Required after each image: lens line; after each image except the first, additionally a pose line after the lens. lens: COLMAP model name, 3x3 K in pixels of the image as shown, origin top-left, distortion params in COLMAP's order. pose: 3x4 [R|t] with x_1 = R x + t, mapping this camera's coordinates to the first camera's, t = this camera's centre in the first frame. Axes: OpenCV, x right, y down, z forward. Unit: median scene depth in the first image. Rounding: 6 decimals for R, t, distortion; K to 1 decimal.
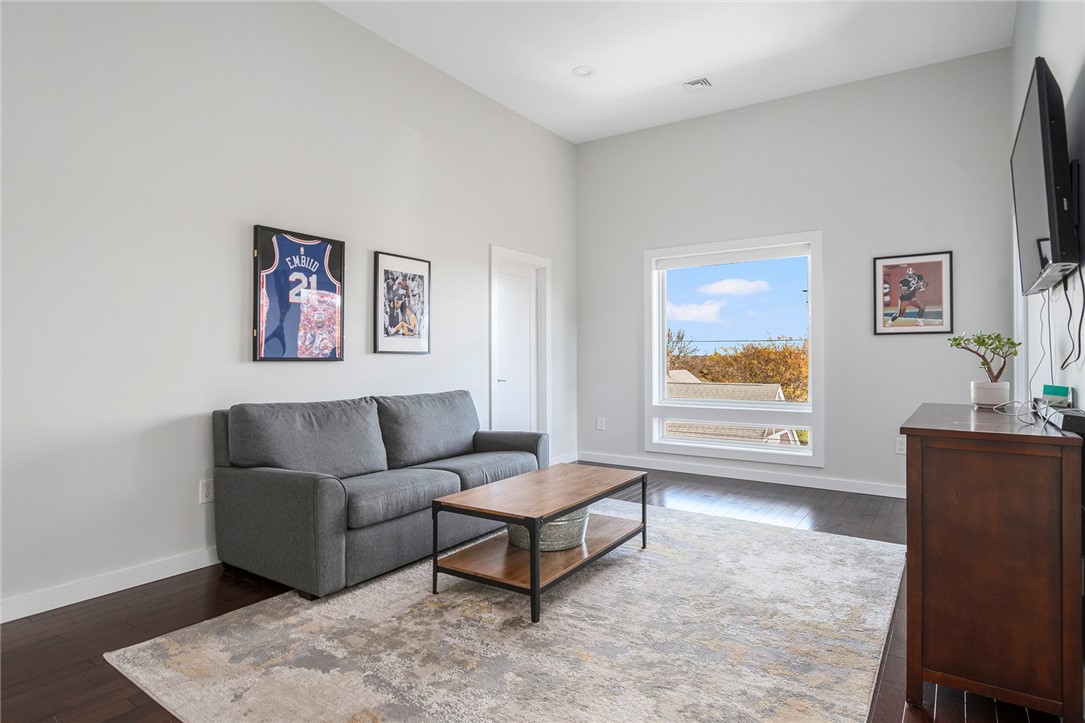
lens RADIAL K [[605.9, 0, 551.1], [0, 605.9, 351.3], [0, 0, 1]] dist [0.013672, -0.013684]
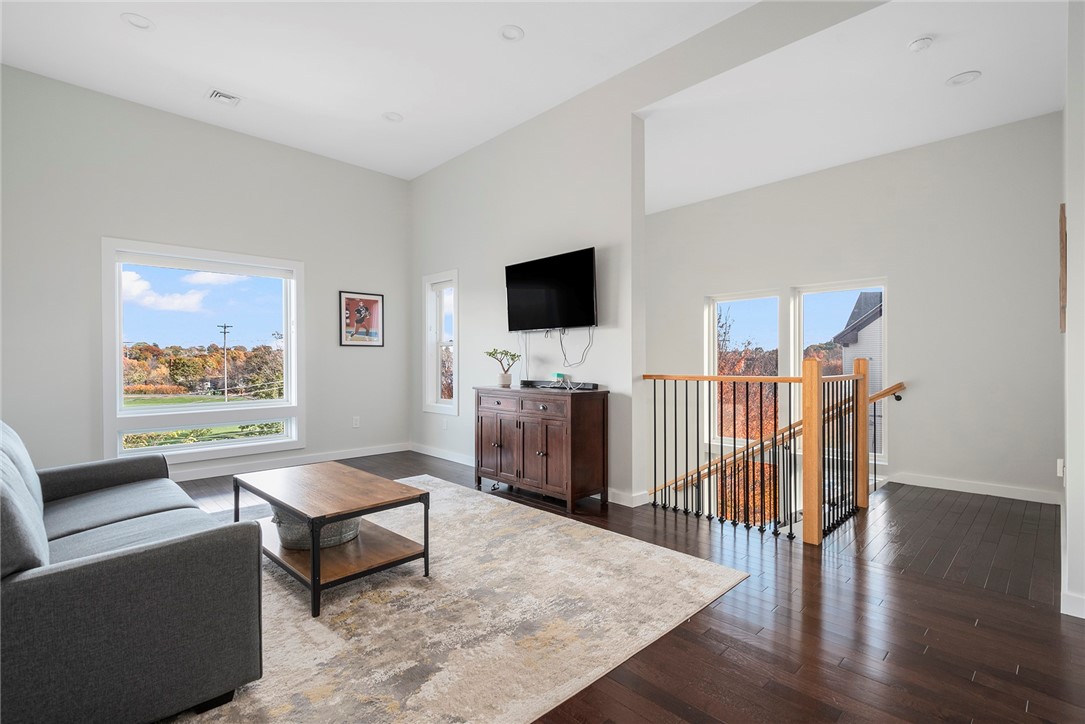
lens RADIAL K [[489.8, 0, 574.5], [0, 489.8, 363.9], [0, 0, 1]] dist [-0.001928, -0.000588]
pose [[0.163422, -0.005999, 0.986538, -0.896382], [-0.009192, 0.999929, 0.007603, 0.001888], [-0.986513, -0.010310, 0.163355, 0.505792]]
